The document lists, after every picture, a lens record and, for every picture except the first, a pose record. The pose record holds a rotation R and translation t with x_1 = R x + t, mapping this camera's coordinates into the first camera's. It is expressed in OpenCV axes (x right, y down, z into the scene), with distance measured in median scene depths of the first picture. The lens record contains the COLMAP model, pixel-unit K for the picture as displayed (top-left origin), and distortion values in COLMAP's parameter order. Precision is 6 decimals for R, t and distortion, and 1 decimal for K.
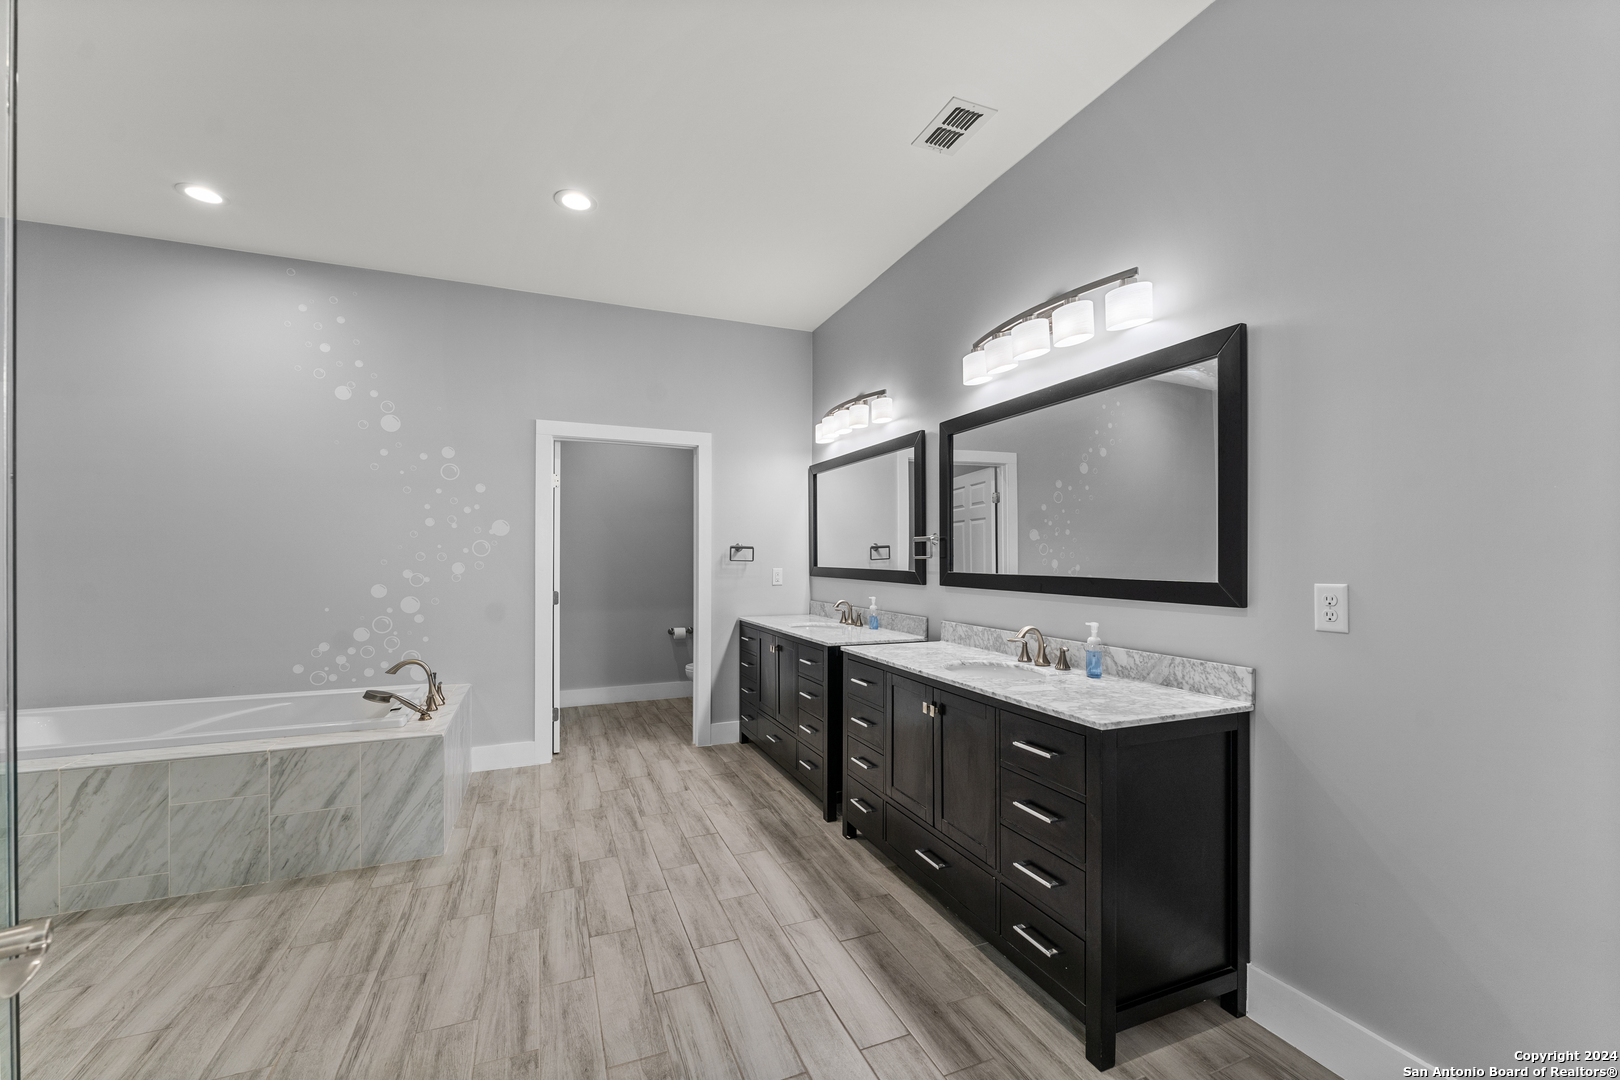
lens RADIAL K [[659.7, 0, 810.6], [0, 659.7, 546.1], [0, 0, 1]] dist [0.000831, 0.000086]
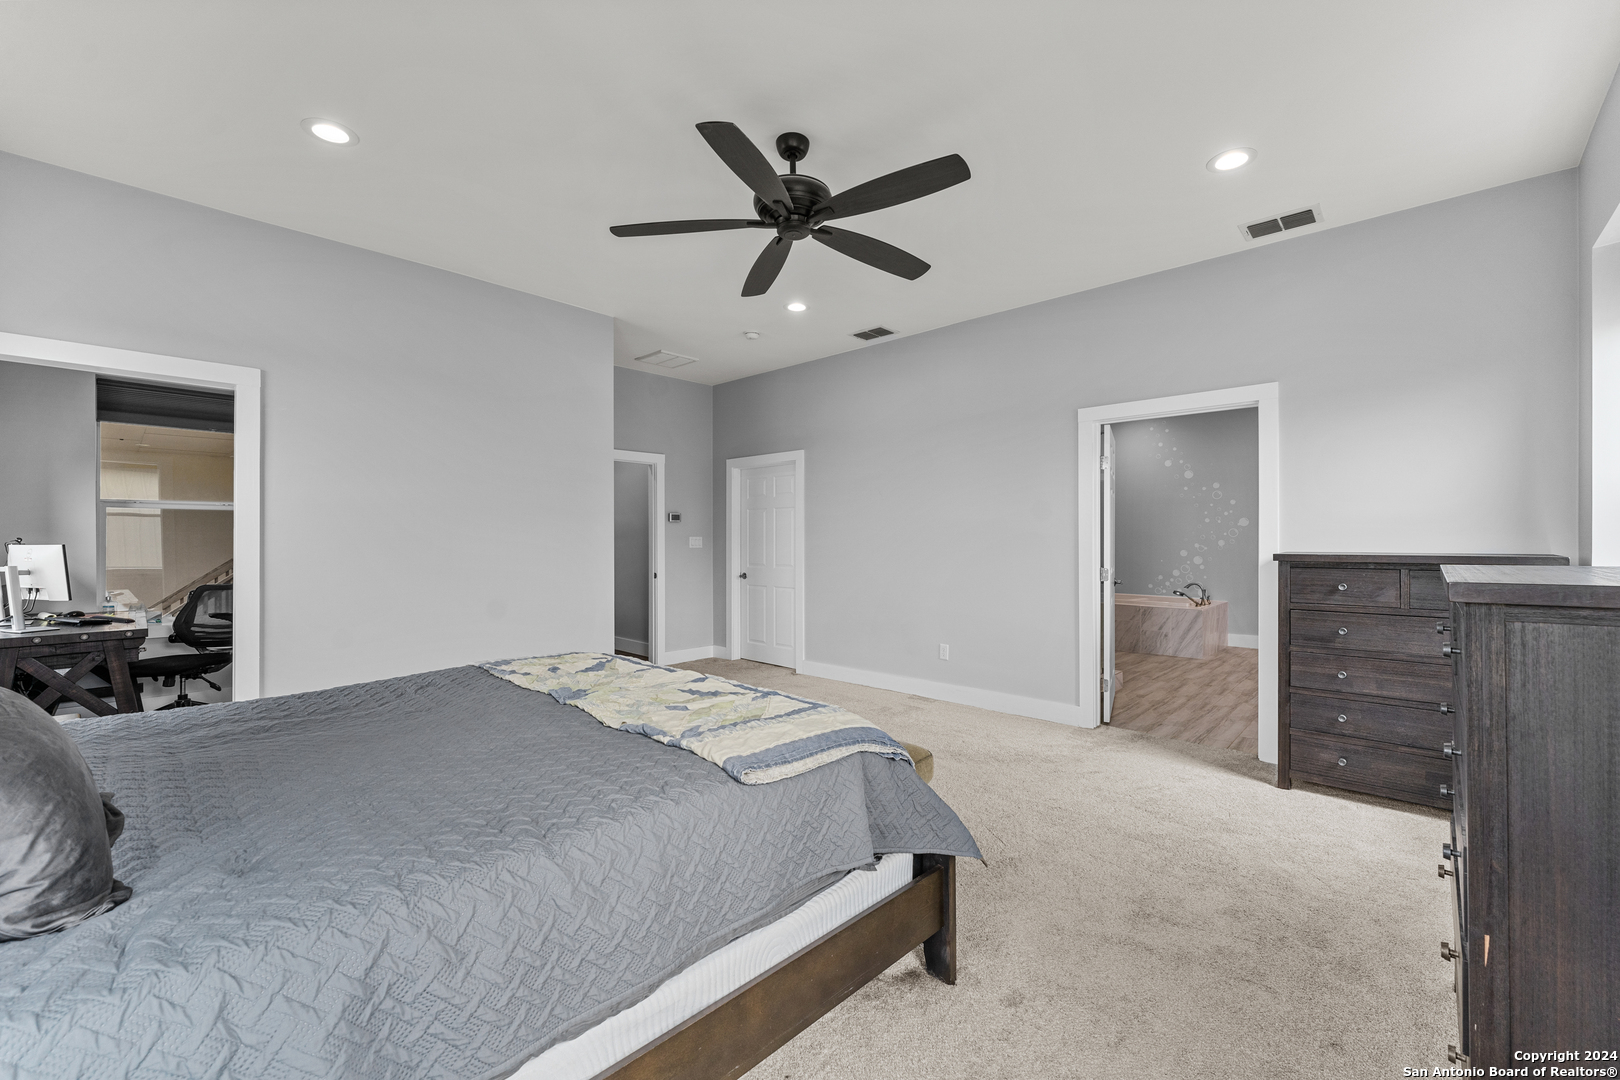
lens RADIAL K [[659.7, 0, 810.6], [0, 659.7, 546.1], [0, 0, 1]] dist [0.000831, 0.000086]
pose [[0.410290, 0.002490, -0.911952, 0.844519], [0.009652, 0.999928, 0.007072, 0.018401], [0.911904, -0.011704, 0.410237, -1.035803]]
